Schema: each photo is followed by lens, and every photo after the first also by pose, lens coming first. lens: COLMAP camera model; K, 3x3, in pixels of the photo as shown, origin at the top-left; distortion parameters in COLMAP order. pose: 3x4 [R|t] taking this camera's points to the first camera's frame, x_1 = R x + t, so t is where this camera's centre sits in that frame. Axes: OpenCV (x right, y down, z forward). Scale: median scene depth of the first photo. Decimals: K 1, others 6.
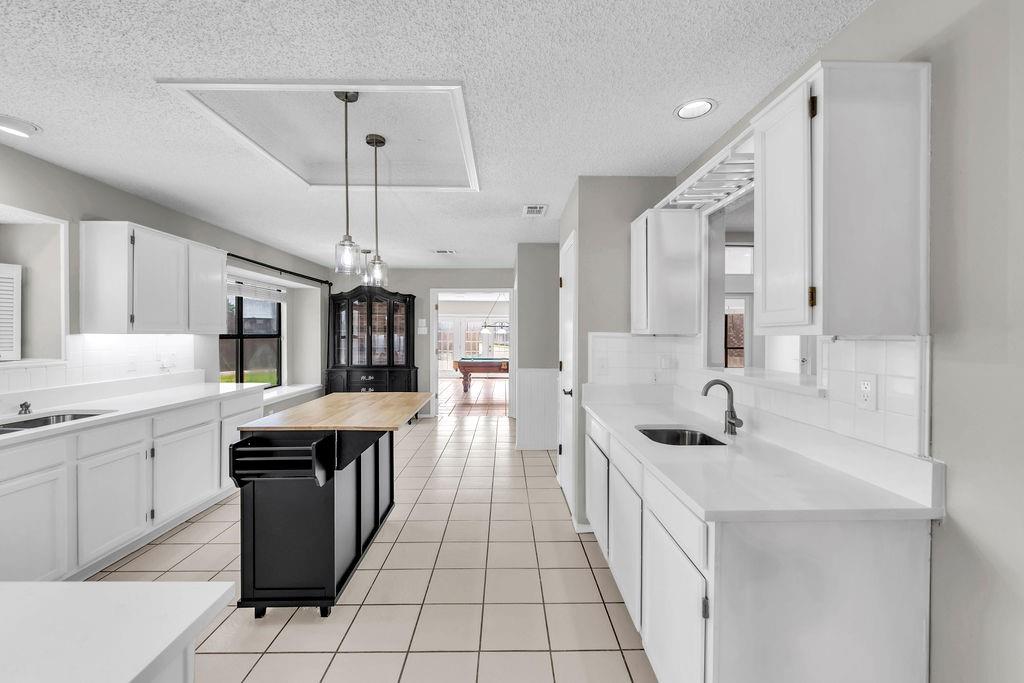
lens RADIAL K [[400.0, 0, 513.4], [0, 400.0, 338.5], [0, 0, 1]] dist [-0.002994, -0.000305]
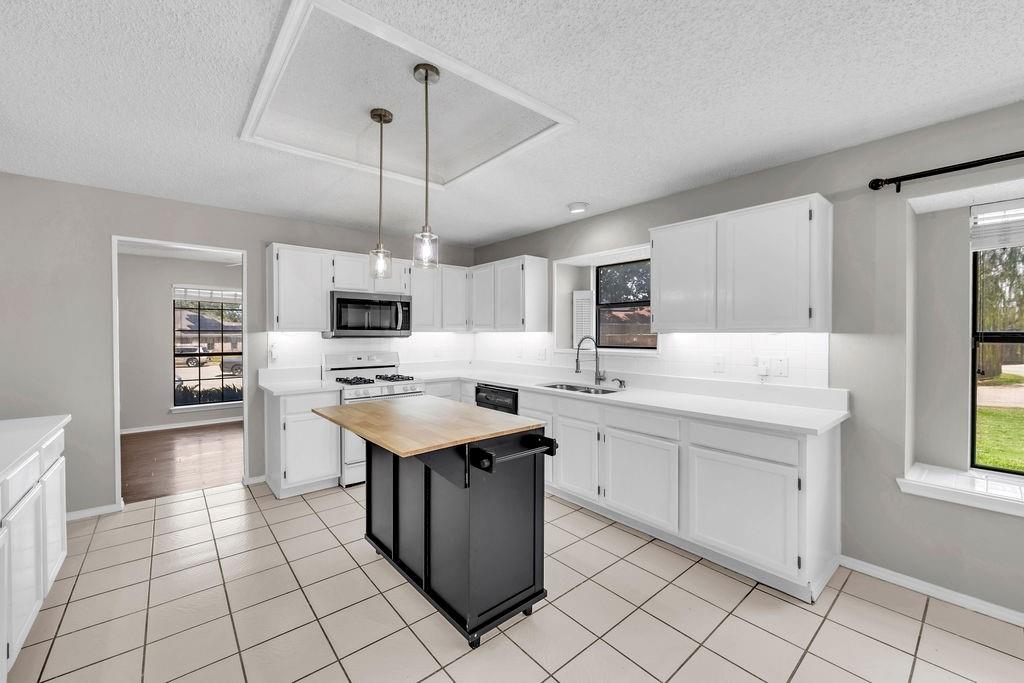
lens RADIAL K [[400.0, 0, 513.4], [0, 400.0, 338.5], [0, 0, 1]] dist [-0.002994, -0.000305]
pose [[-0.765146, 0.004453, -0.643841, 0.006323], [-0.008552, 0.999818, 0.017078, -0.004762], [0.643800, 0.018573, -0.764969, 0.722944]]
